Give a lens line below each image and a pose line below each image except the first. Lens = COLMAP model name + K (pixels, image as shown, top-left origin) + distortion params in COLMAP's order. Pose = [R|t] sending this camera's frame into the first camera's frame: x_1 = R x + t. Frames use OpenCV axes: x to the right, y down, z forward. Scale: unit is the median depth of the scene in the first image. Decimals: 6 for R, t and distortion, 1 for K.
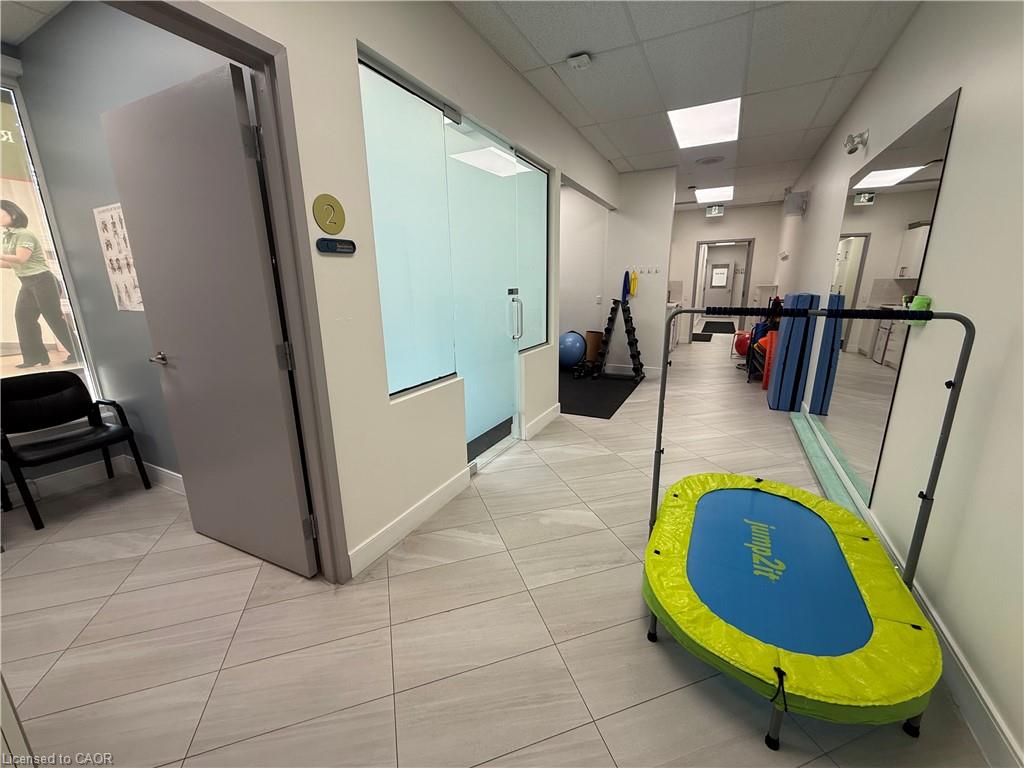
lens RADIAL K [[408.1, 0, 514.2], [0, 408.1, 382.5], [0, 0, 1]] dist [0.002538, -0.000845]
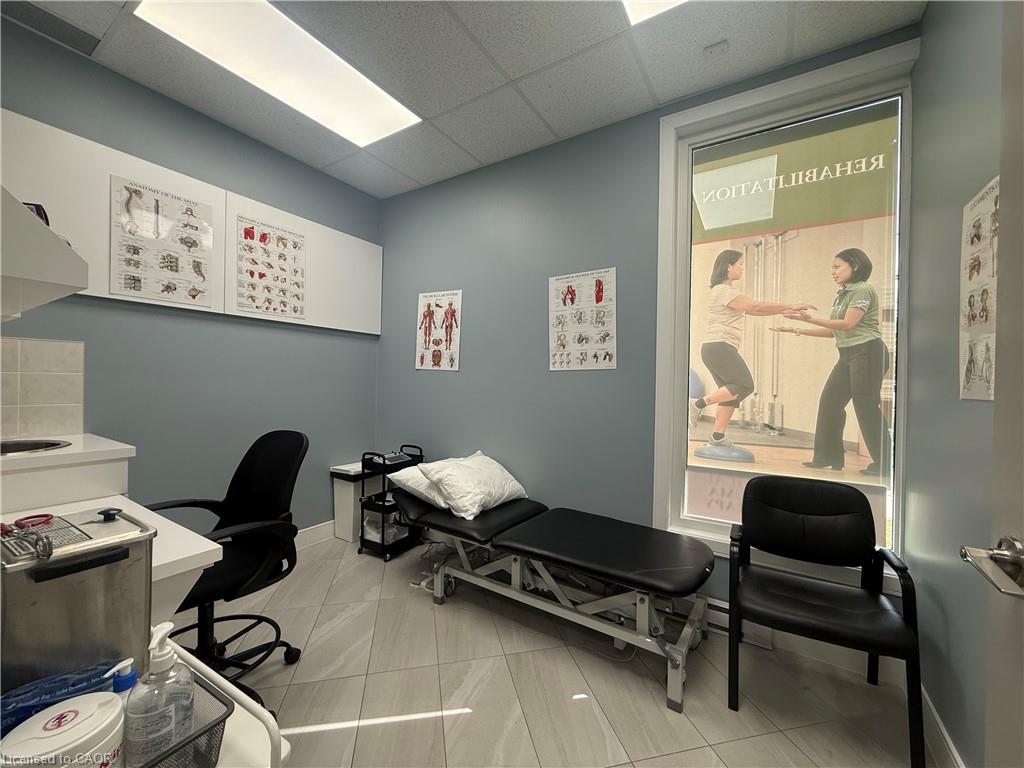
lens RADIAL K [[408.1, 0, 518.6], [0, 408.1, 387.1], [0, 0, 1]] dist [0.002538, -0.000845]
pose [[-0.078859, 0.019055, -0.996704, -0.417274], [-0.254540, 0.966291, 0.038613, -0.069343], [0.963842, 0.256746, -0.071350, 0.497585]]
